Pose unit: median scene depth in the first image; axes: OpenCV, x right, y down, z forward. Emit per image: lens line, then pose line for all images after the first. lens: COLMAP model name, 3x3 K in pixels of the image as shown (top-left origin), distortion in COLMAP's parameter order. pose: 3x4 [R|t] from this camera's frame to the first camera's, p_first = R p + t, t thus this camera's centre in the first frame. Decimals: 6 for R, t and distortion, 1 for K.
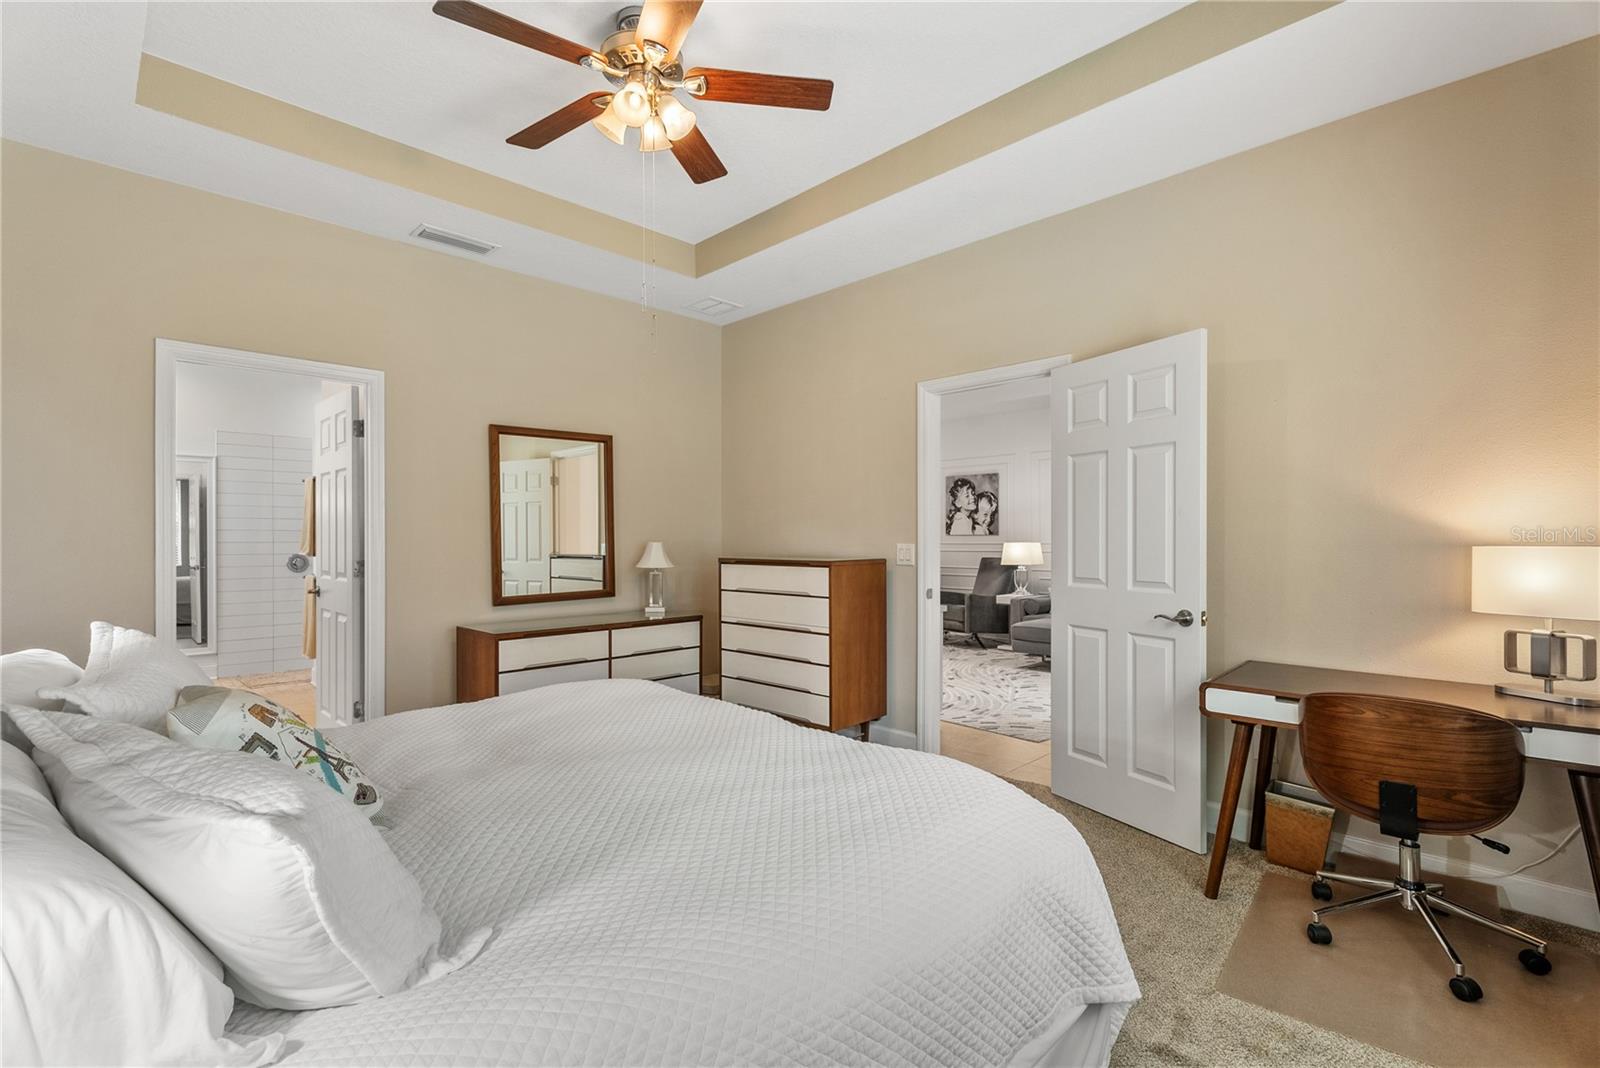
lens RADIAL K [[722.9, 0, 798.7], [0, 722.9, 538.5], [0, 0, 1]] dist [0.000030, -0.000101]
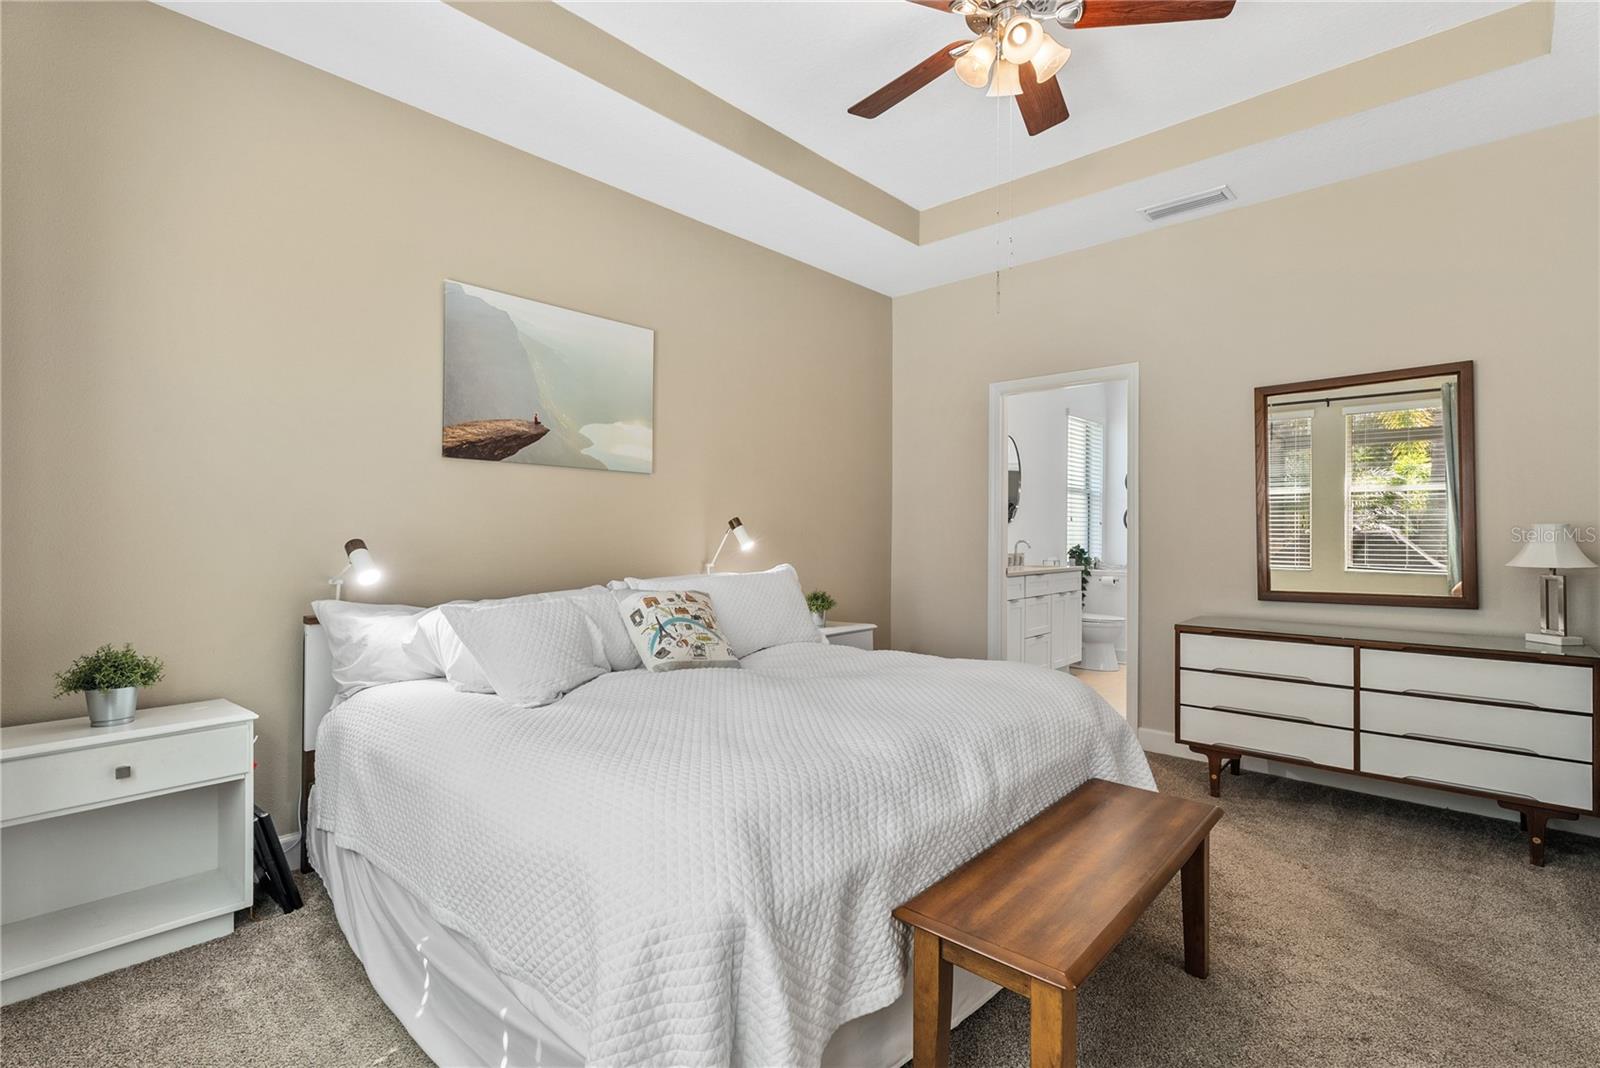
lens RADIAL K [[730.7, 0, 800.0], [0, 730.7, 534.0], [0, 0, 1]] dist [-0.002145, -0.000437]
pose [[0.051946, 0.008434, -0.998614, 0.411437], [0.004567, 0.999952, 0.008683, 0.005254], [0.998639, -0.005011, 0.051905, 0.406638]]
